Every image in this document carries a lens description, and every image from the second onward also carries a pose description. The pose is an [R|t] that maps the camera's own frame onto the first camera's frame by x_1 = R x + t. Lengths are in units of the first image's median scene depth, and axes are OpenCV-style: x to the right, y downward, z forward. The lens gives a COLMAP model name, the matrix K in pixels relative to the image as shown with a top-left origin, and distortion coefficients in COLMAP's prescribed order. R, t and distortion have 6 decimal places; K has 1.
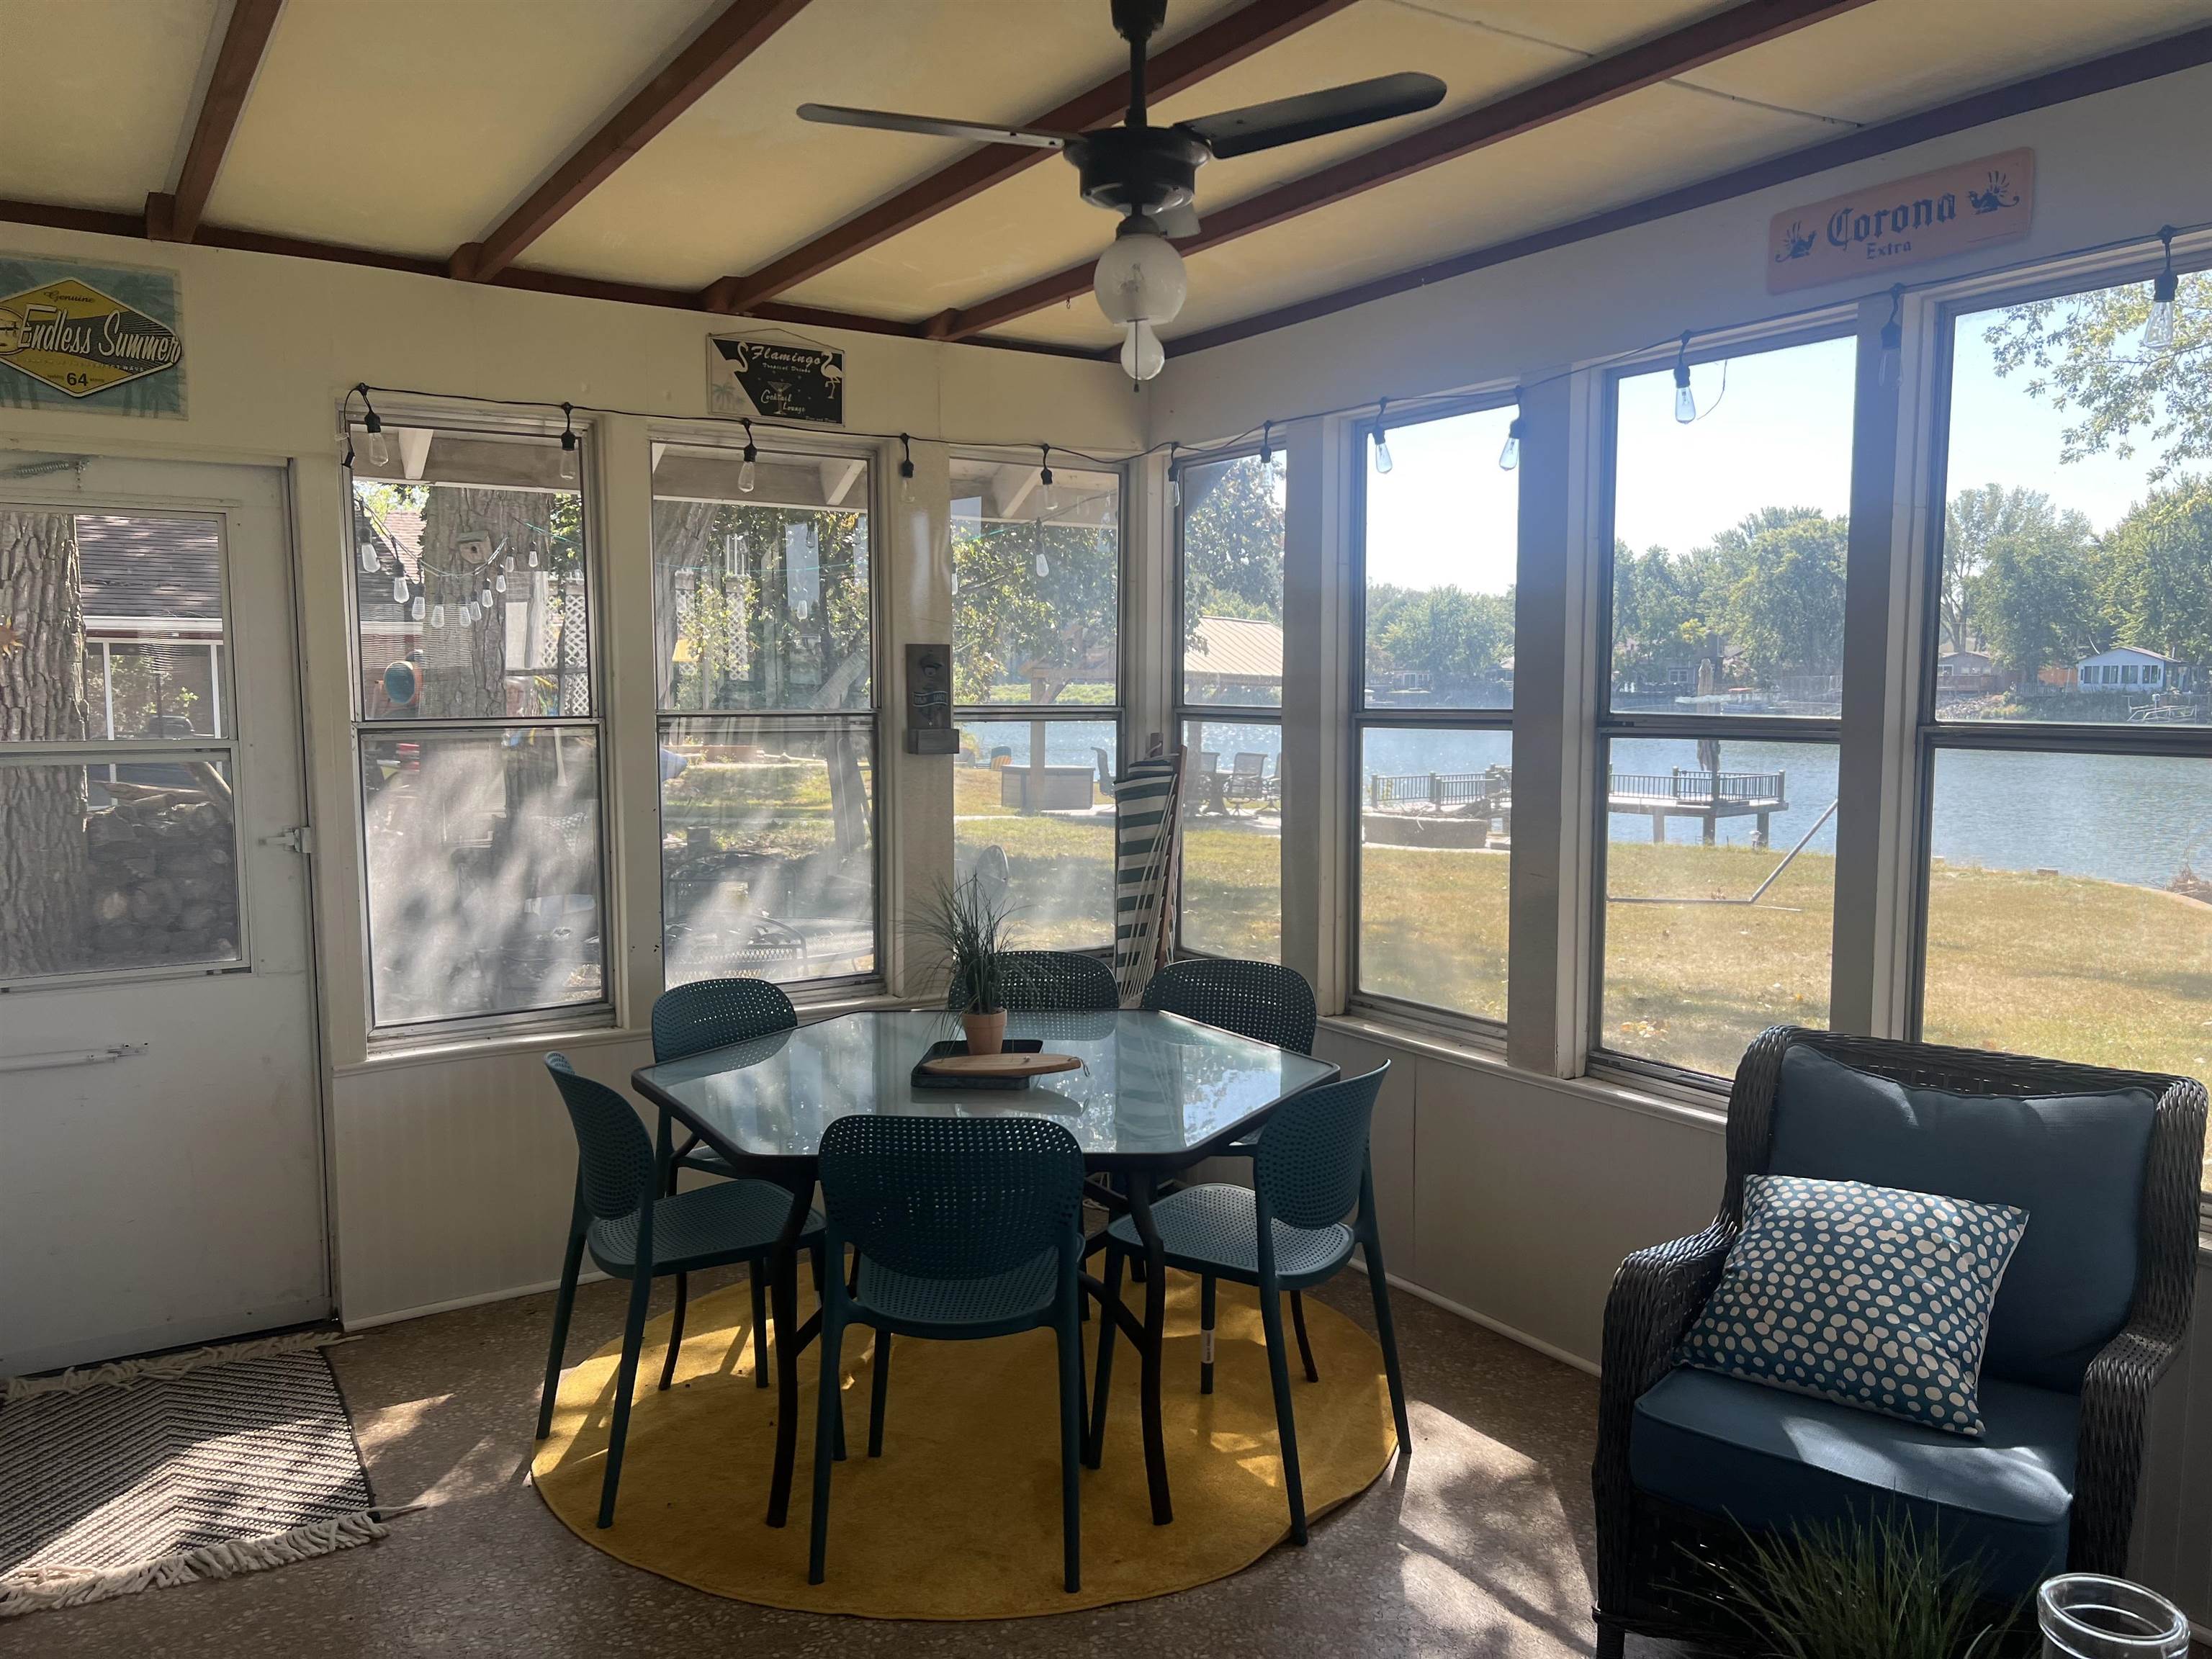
lens RADIAL K [[1653.3, 0, 1114.0], [0, 1653.3, 843.2], [0, 0, 1]] dist [0.051666, -0.065087]
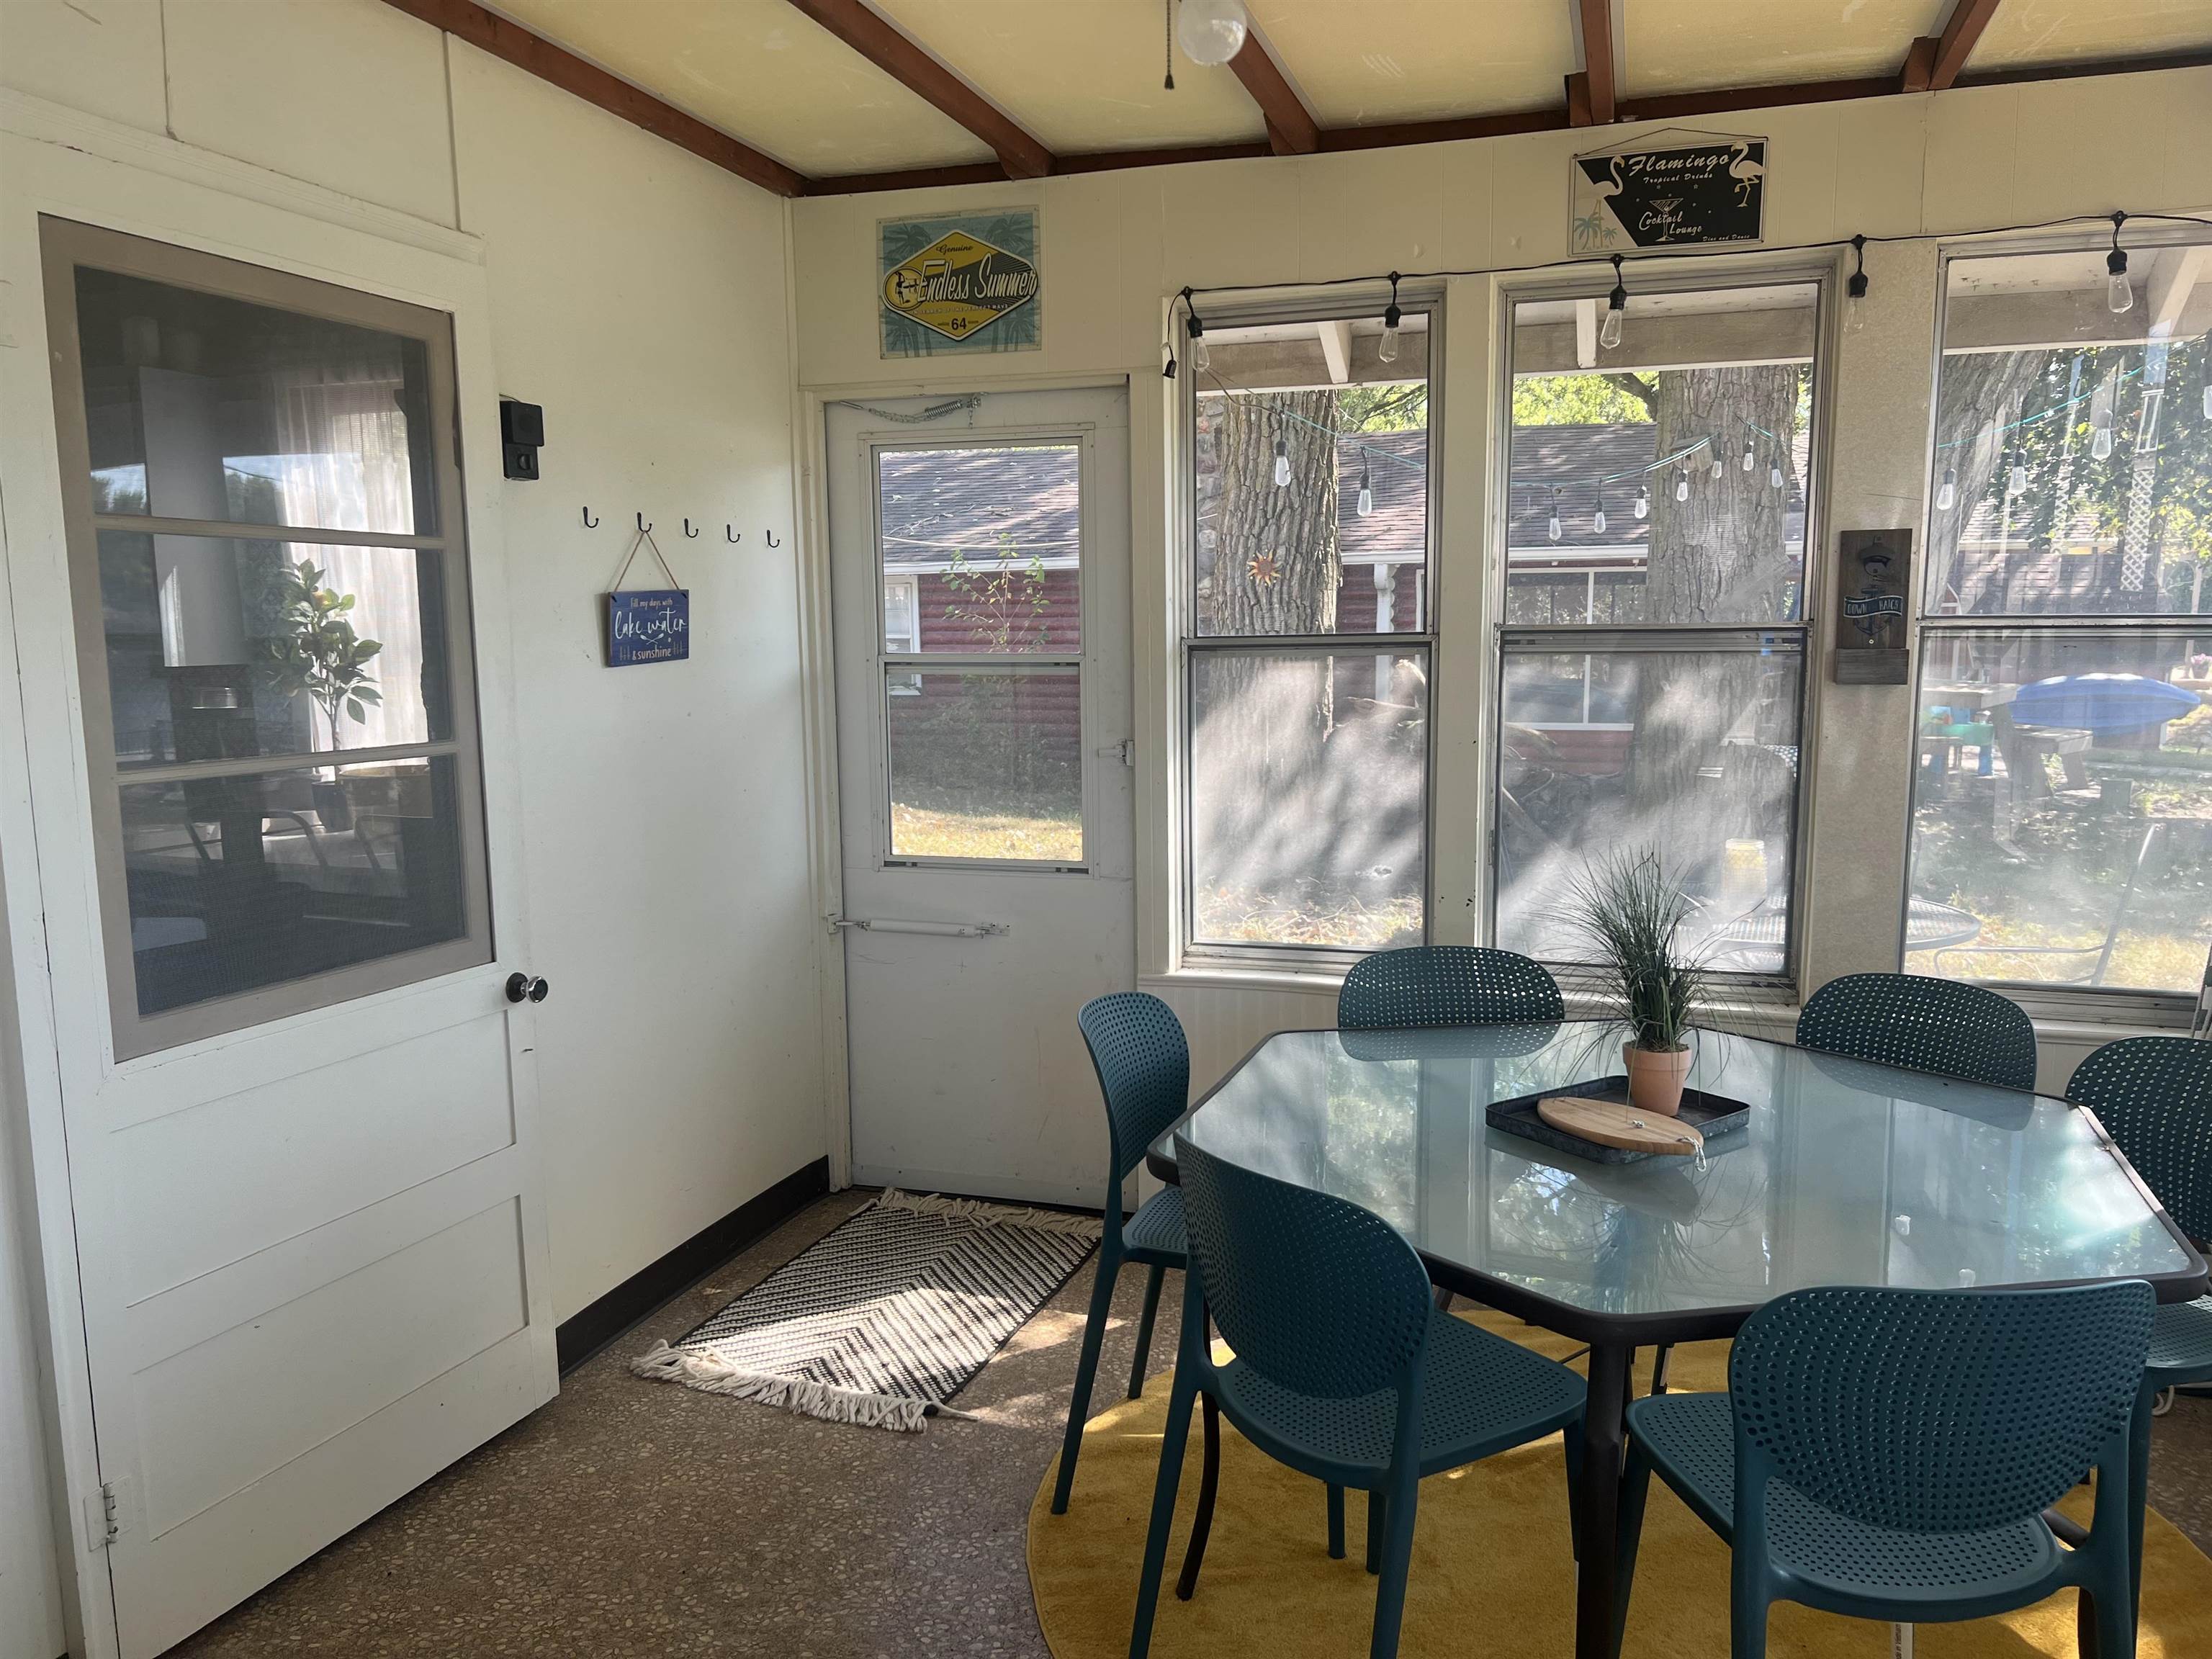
lens RADIAL K [[1653.3, 0, 1121.4], [0, 1653.3, 848.4], [0, 0, 1]] dist [0.051666, -0.065087]
pose [[0.630687, 0.099959, -0.769573, 0.366715], [-0.065370, 0.994988, 0.075665, -0.023433], [0.773279, 0.002586, 0.634060, 0.422425]]
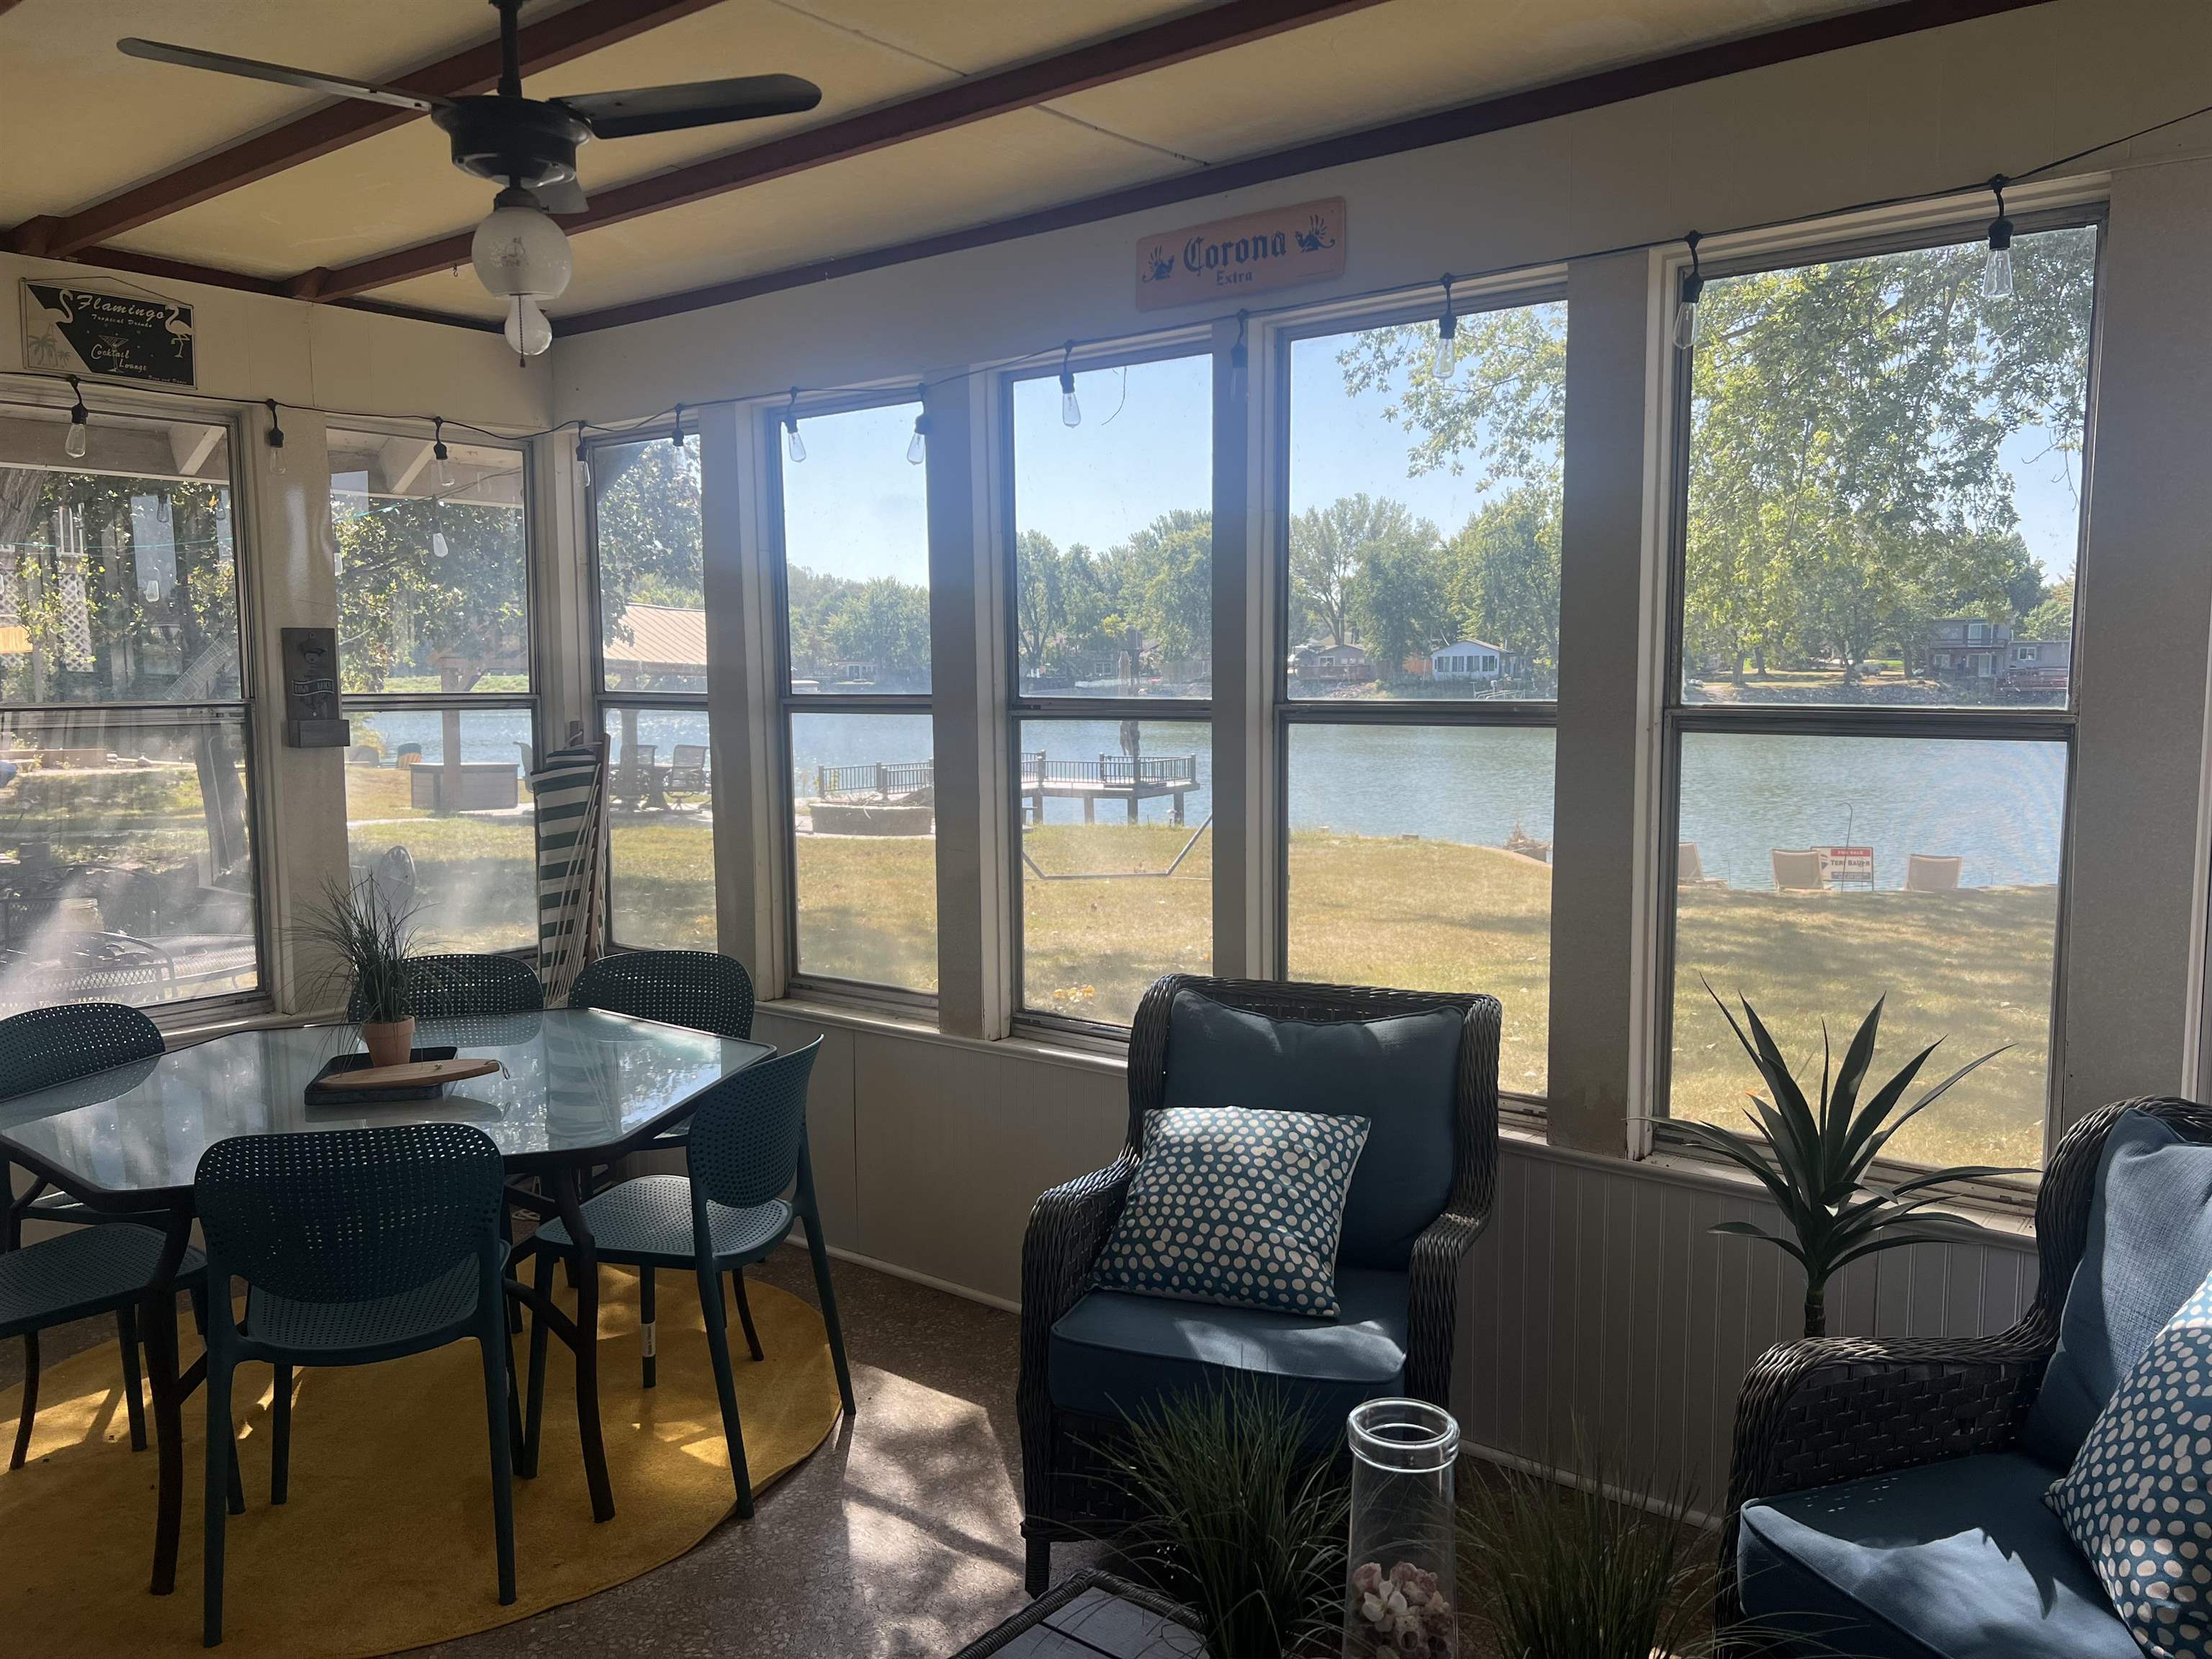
lens RADIAL K [[1653.3, 0, 1101.7], [0, 1653.3, 842.4], [0, 0, 1]] dist [0.051666, -0.065087]
pose [[0.947780, -0.038990, 0.316533, 0.003337], [0.037653, 0.999237, 0.010341, 0.002379], [-0.316695, 0.002118, 0.948525, -0.008962]]
